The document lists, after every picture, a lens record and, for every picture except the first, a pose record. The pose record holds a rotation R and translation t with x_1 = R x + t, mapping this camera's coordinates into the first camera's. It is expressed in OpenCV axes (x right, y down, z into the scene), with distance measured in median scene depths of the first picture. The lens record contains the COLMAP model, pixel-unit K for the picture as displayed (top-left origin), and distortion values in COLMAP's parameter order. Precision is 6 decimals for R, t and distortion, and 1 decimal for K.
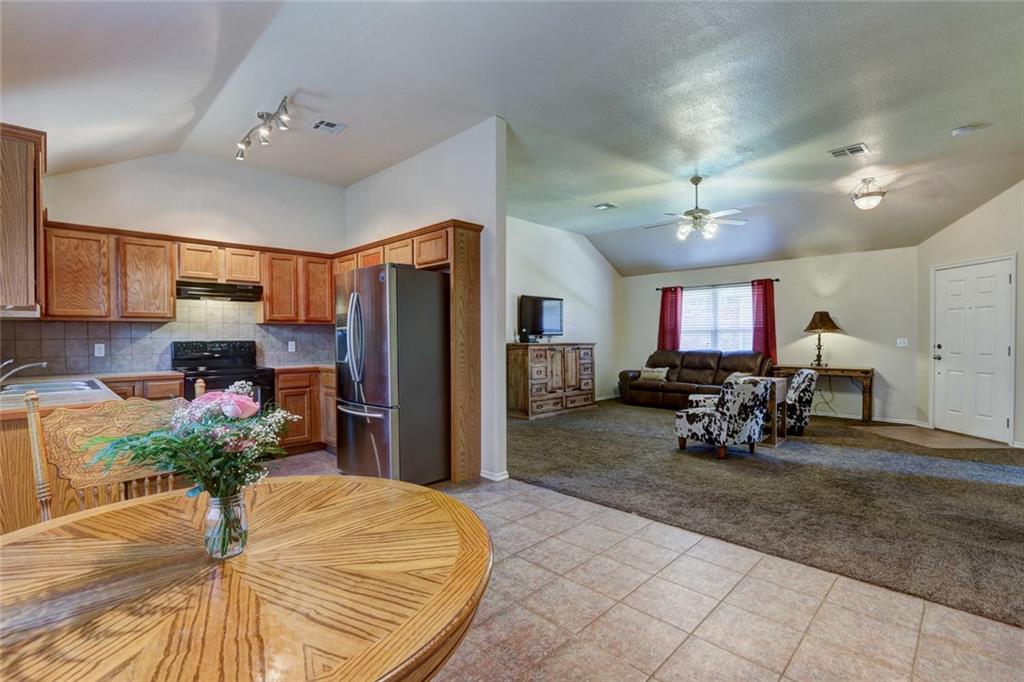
lens RADIAL K [[470.8, 0, 498.7], [0, 470.8, 344.5], [0, 0, 1]] dist [-0.017576, 0.001690]
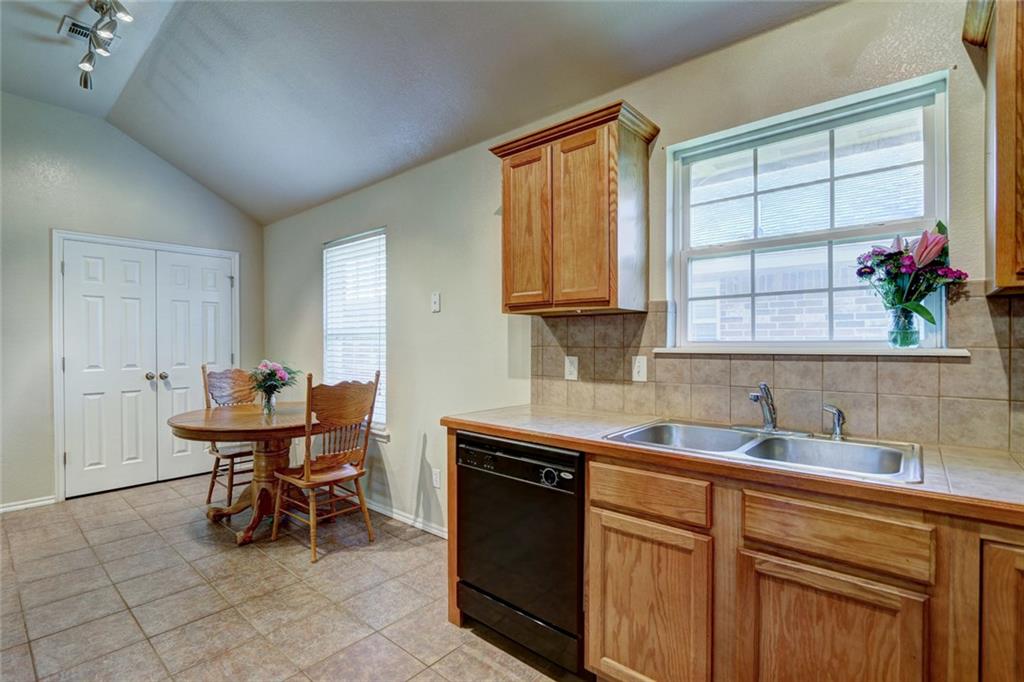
lens RADIAL K [[470.8, 0, 498.7], [0, 470.8, 344.5], [0, 0, 1]] dist [-0.017576, 0.001690]
pose [[-0.997190, 0.003825, -0.074820, -0.366819], [0.002206, 0.999762, 0.021720, -0.014904], [0.074886, 0.021494, -0.996960, 0.828352]]
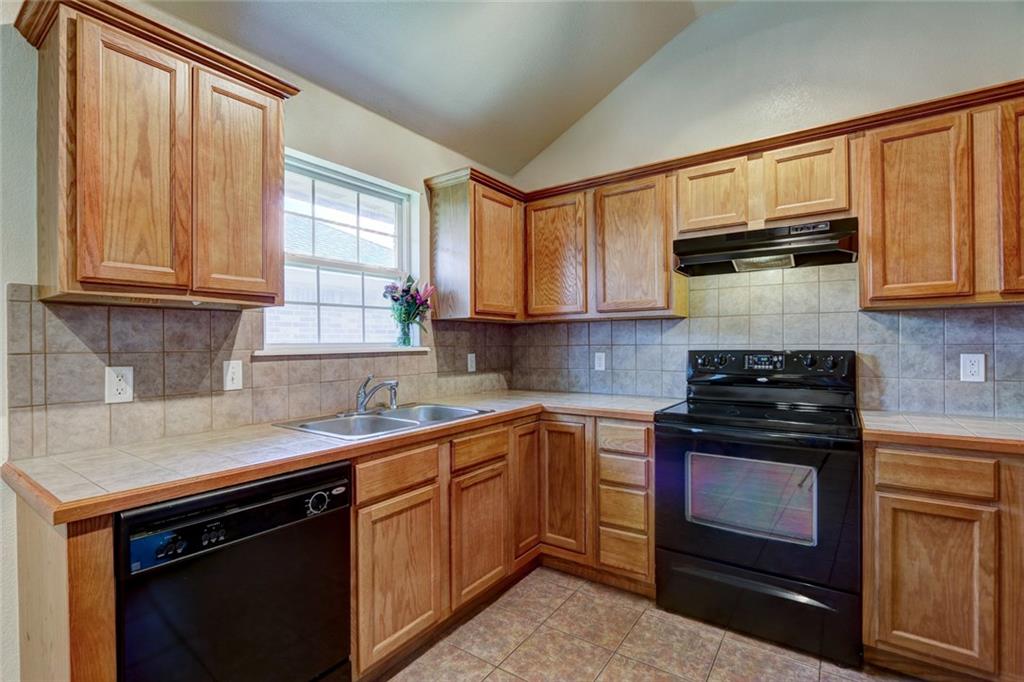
lens RADIAL K [[470.8, 0, 498.7], [0, 470.8, 344.5], [0, 0, 1]] dist [-0.017576, 0.001690]
pose [[0.169056, 0.004986, -0.985594, -0.144107], [-0.010706, 0.999937, 0.003223, -0.011225], [0.985548, 0.010007, 0.169099, 0.574408]]
